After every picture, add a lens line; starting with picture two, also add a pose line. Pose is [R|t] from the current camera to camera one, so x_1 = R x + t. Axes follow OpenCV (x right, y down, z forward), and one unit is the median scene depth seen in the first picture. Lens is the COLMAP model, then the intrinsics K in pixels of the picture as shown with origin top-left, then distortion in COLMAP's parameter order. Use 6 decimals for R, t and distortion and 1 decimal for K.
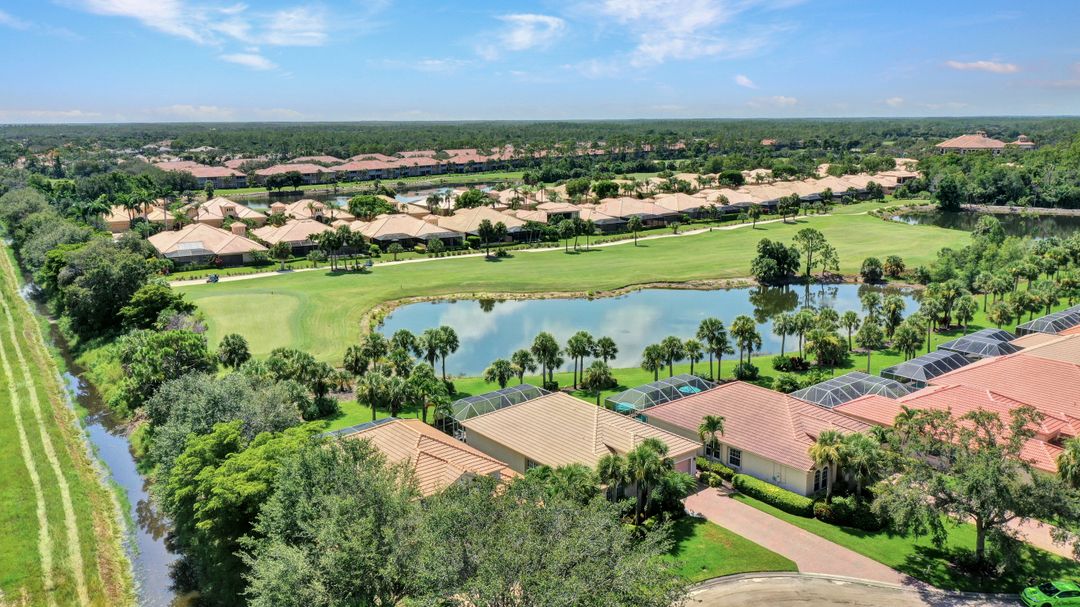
lens RADIAL K [[831.3, 0, 542.7], [0, 831.3, 305.2], [0, 0, 1]] dist [0.006450, -0.002404]
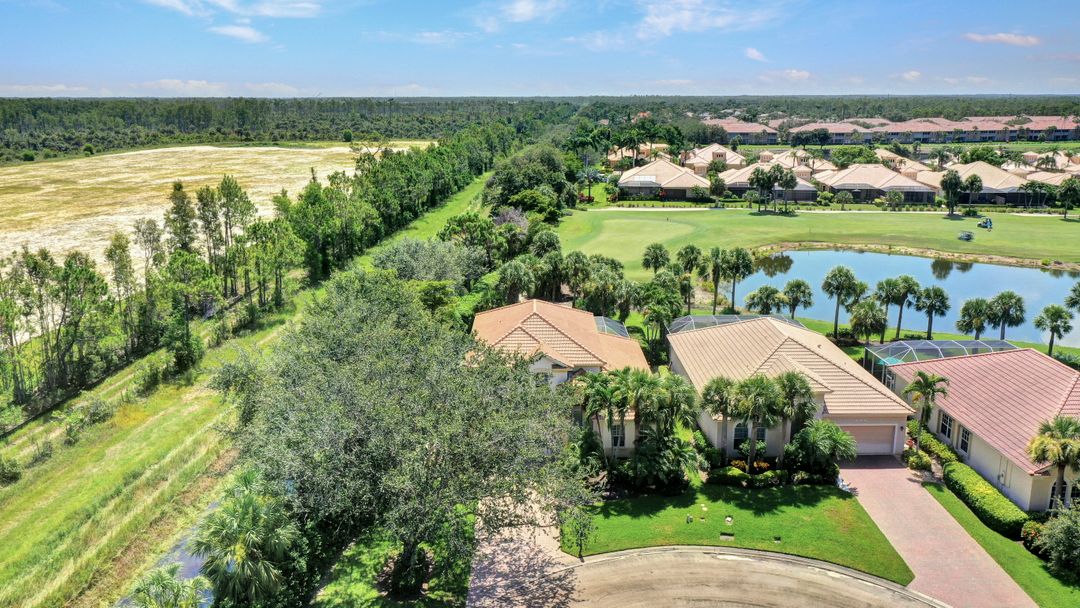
lens RADIAL K [[831.3, 0, 541.4], [0, 831.3, 300.8], [0, 0, 1]] dist [0.006450, -0.002404]
pose [[0.799000, 0.150016, -0.582318, 0.122395], [-0.129646, 0.988582, 0.076790, 0.019896], [0.587189, 0.014140, 0.809326, 0.072103]]
